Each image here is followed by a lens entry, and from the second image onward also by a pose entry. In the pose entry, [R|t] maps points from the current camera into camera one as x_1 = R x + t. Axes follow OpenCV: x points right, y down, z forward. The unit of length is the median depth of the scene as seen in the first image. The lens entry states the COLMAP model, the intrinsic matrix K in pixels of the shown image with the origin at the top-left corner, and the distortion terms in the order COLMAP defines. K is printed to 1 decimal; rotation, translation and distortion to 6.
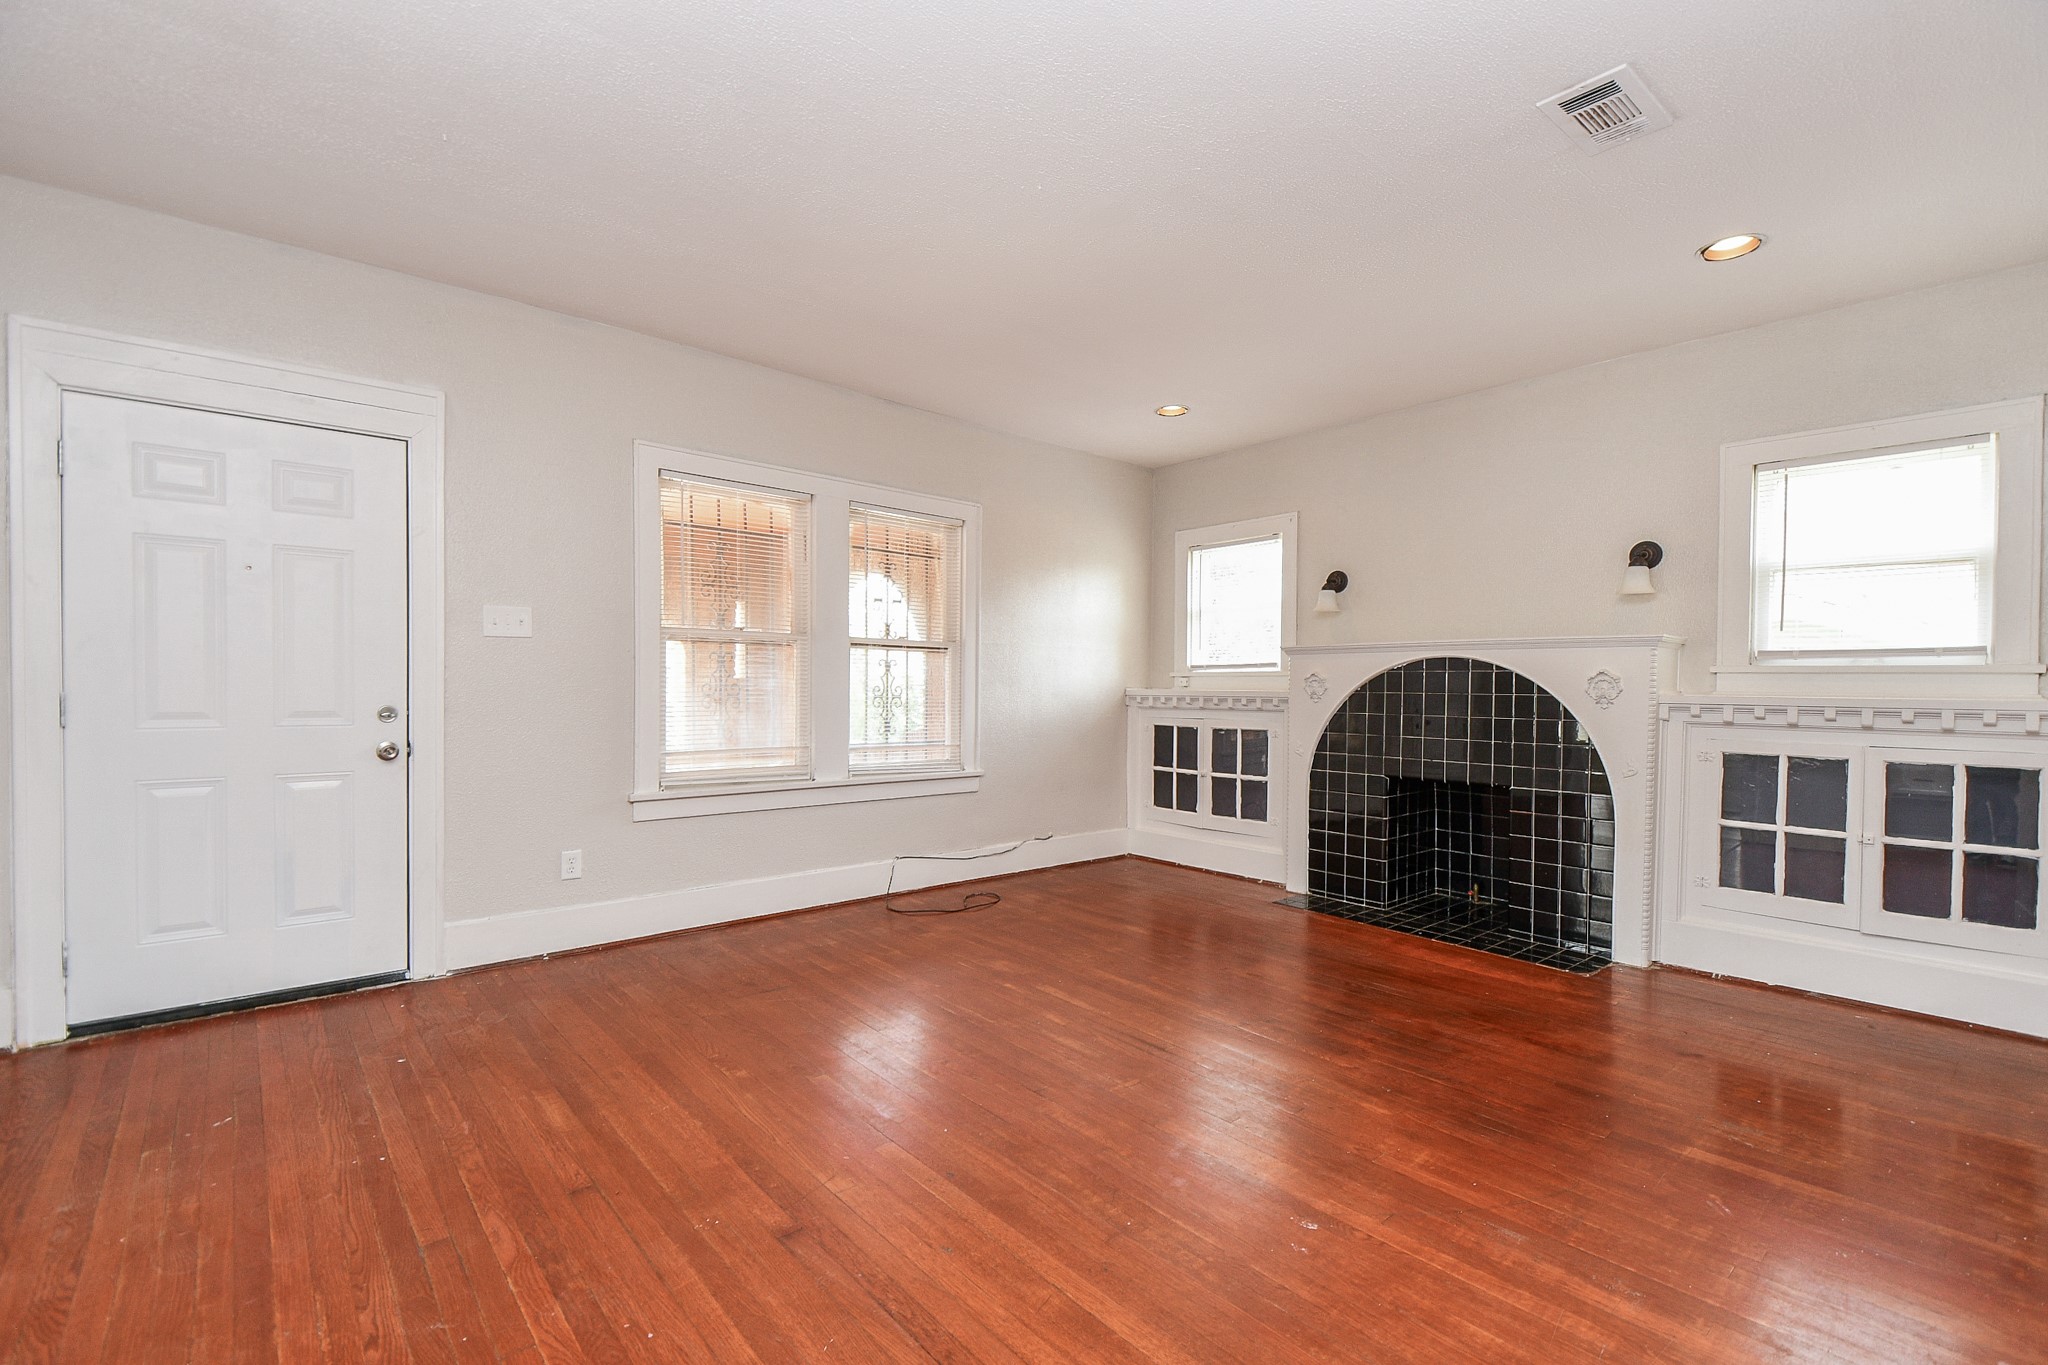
lens RADIAL K [[895.3, 0, 1030.1], [0, 895.3, 694.6], [0, 0, 1]] dist [0.046813, -0.030125]
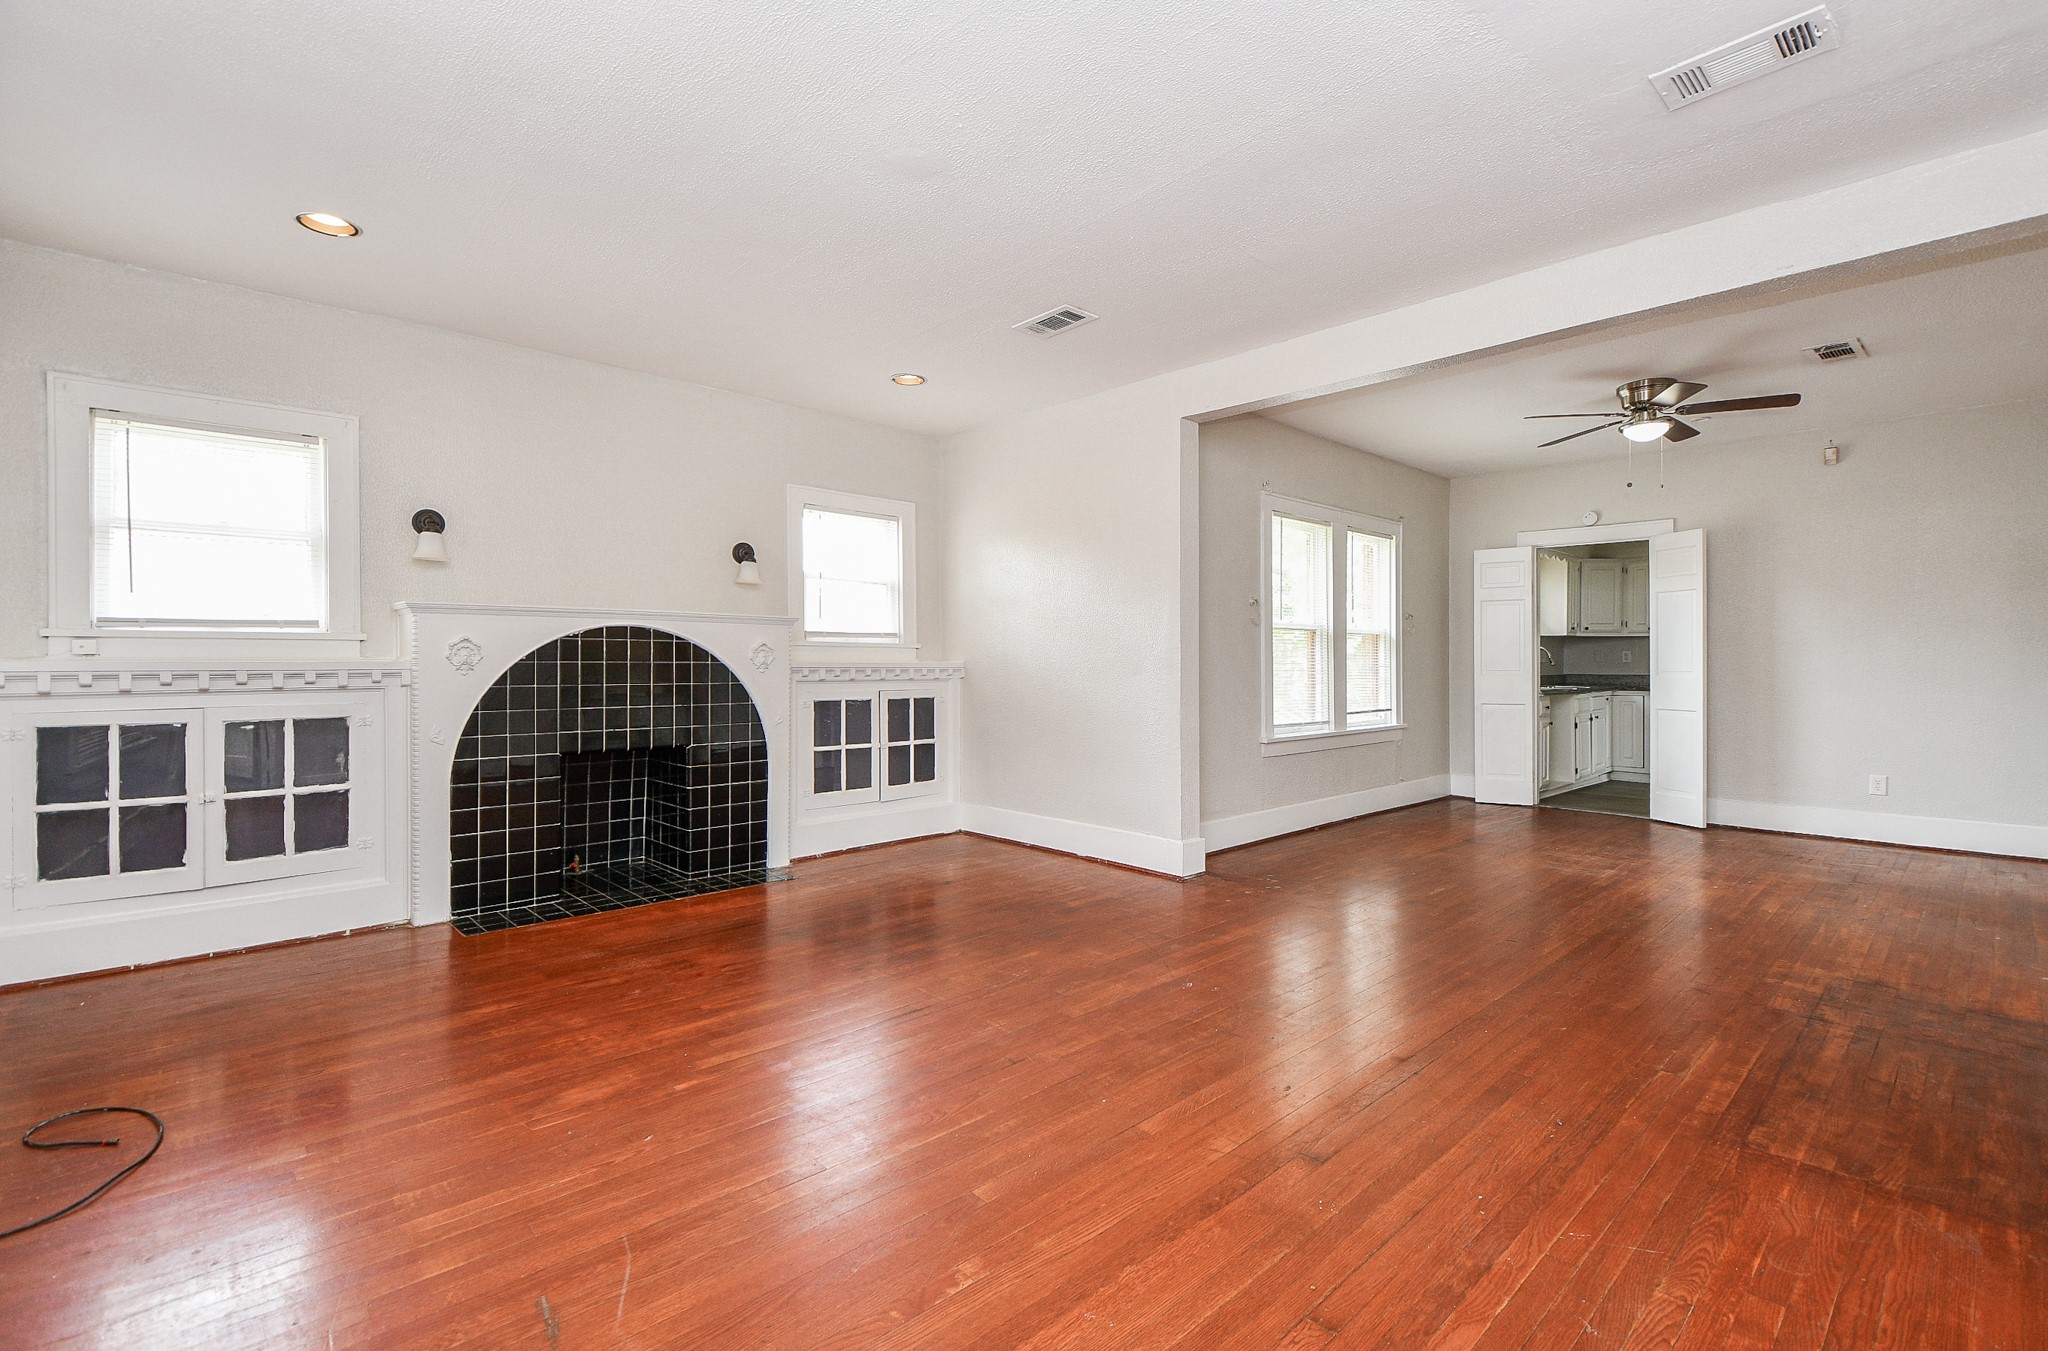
lens RADIAL K [[908.5, 0, 1030.7], [0, 908.5, 665.7], [0, 0, 1]] dist [0.038702, -0.028231]
pose [[-0.038112, -0.009420, 0.999229, -0.585621], [0.012343, 0.999875, 0.009897, -0.001524], [-0.999197, 0.012711, -0.037991, 0.601108]]
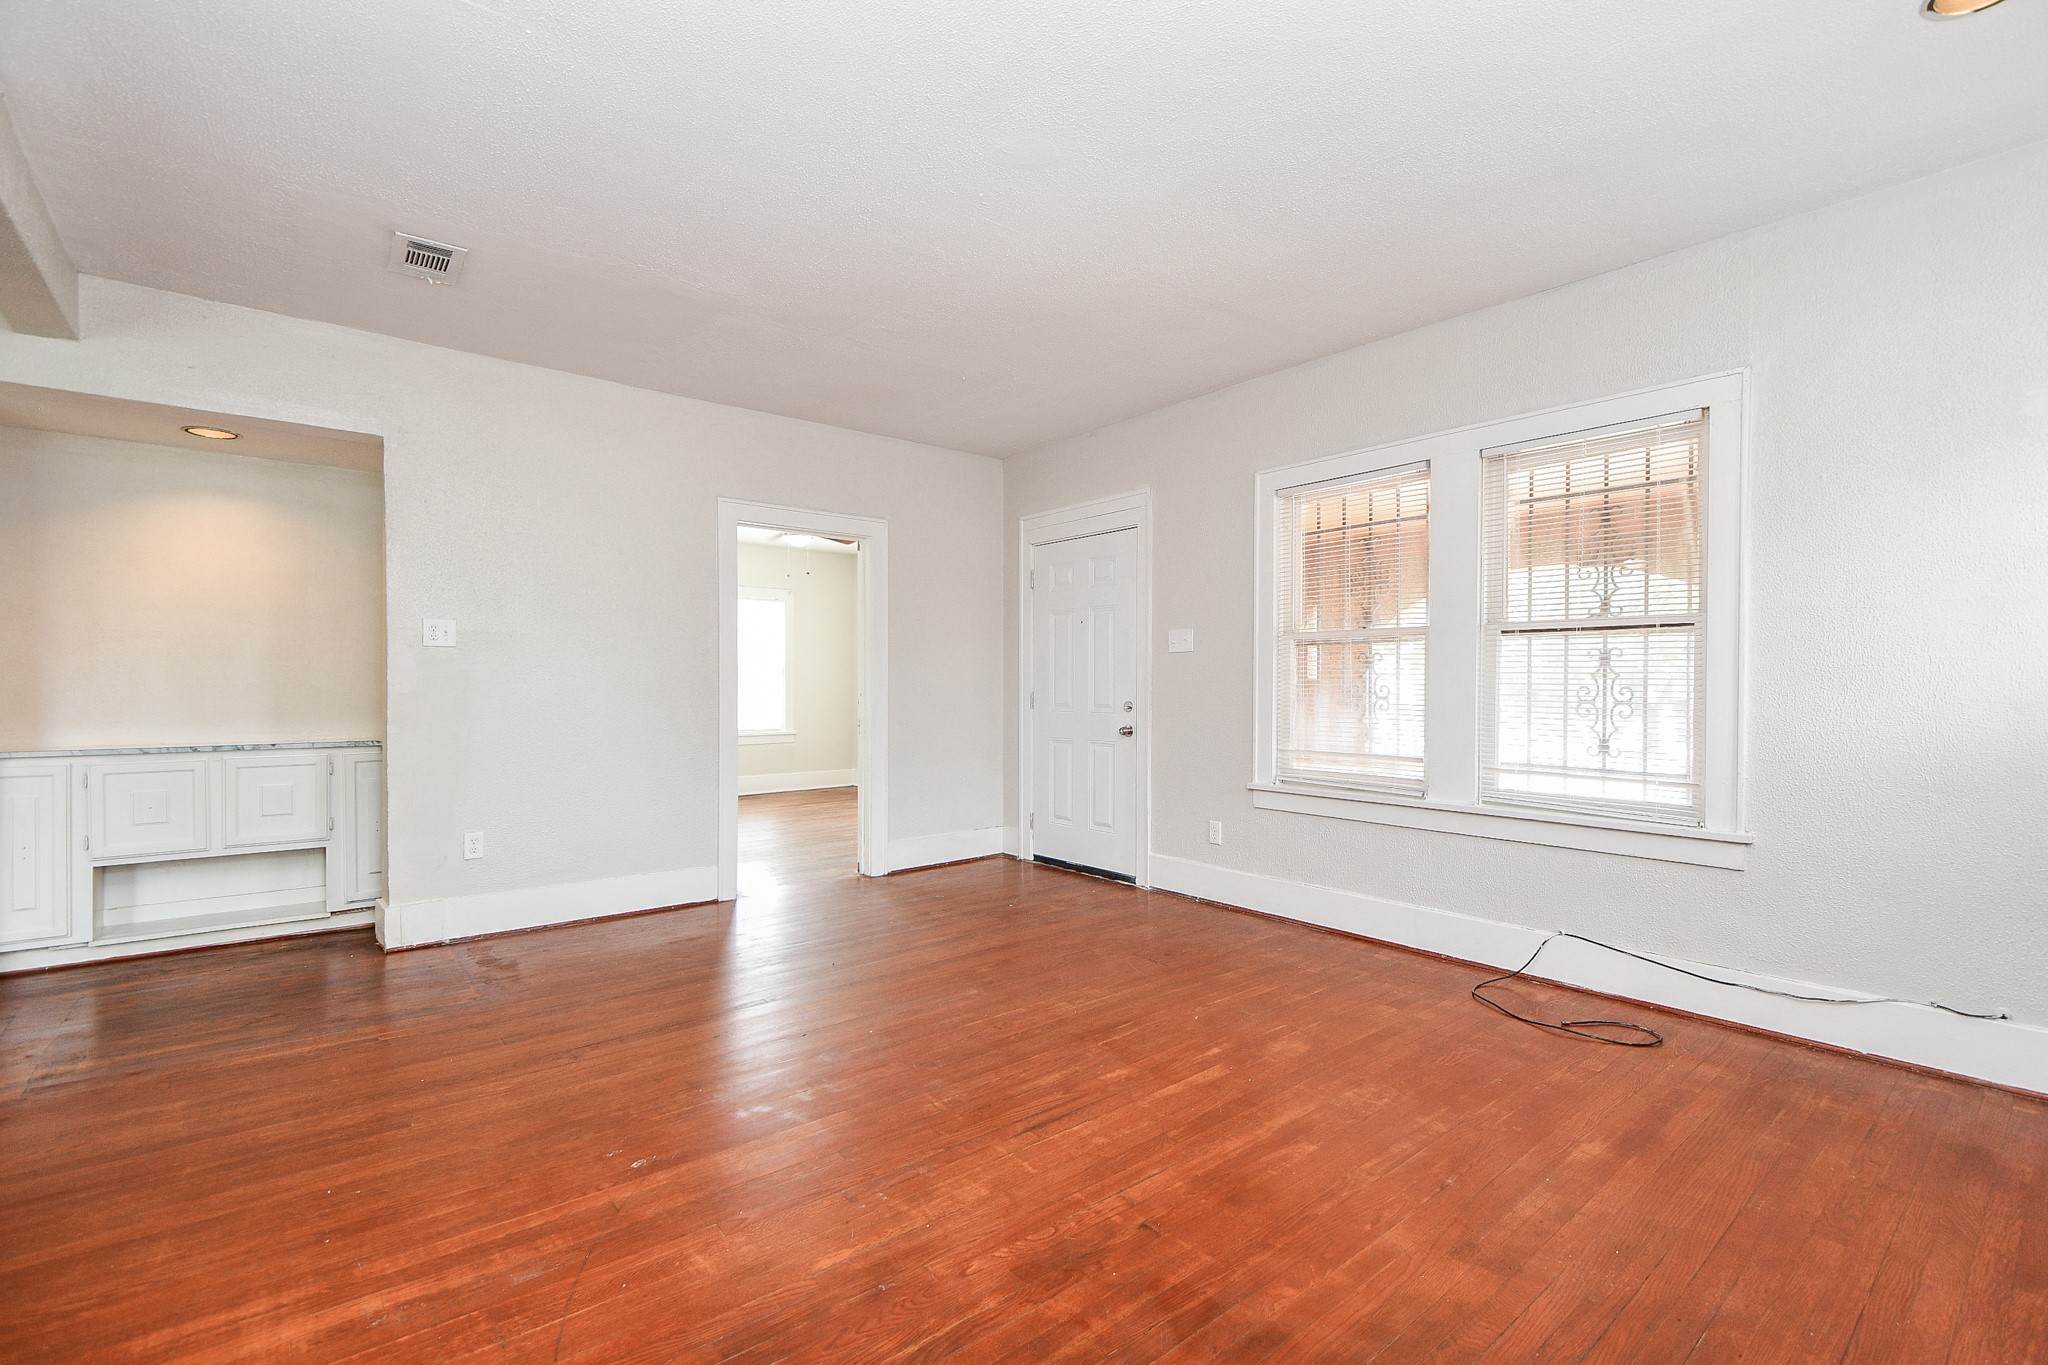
lens RADIAL K [[895.3, 0, 1030.1], [0, 895.3, 694.6], [0, 0, 1]] dist [0.046813, -0.030125]
pose [[-0.016792, -0.001073, -0.999858, 0.633743], [-0.013306, 0.999911, -0.000849, 0.003577], [0.999770, 0.013290, -0.016805, 0.669661]]
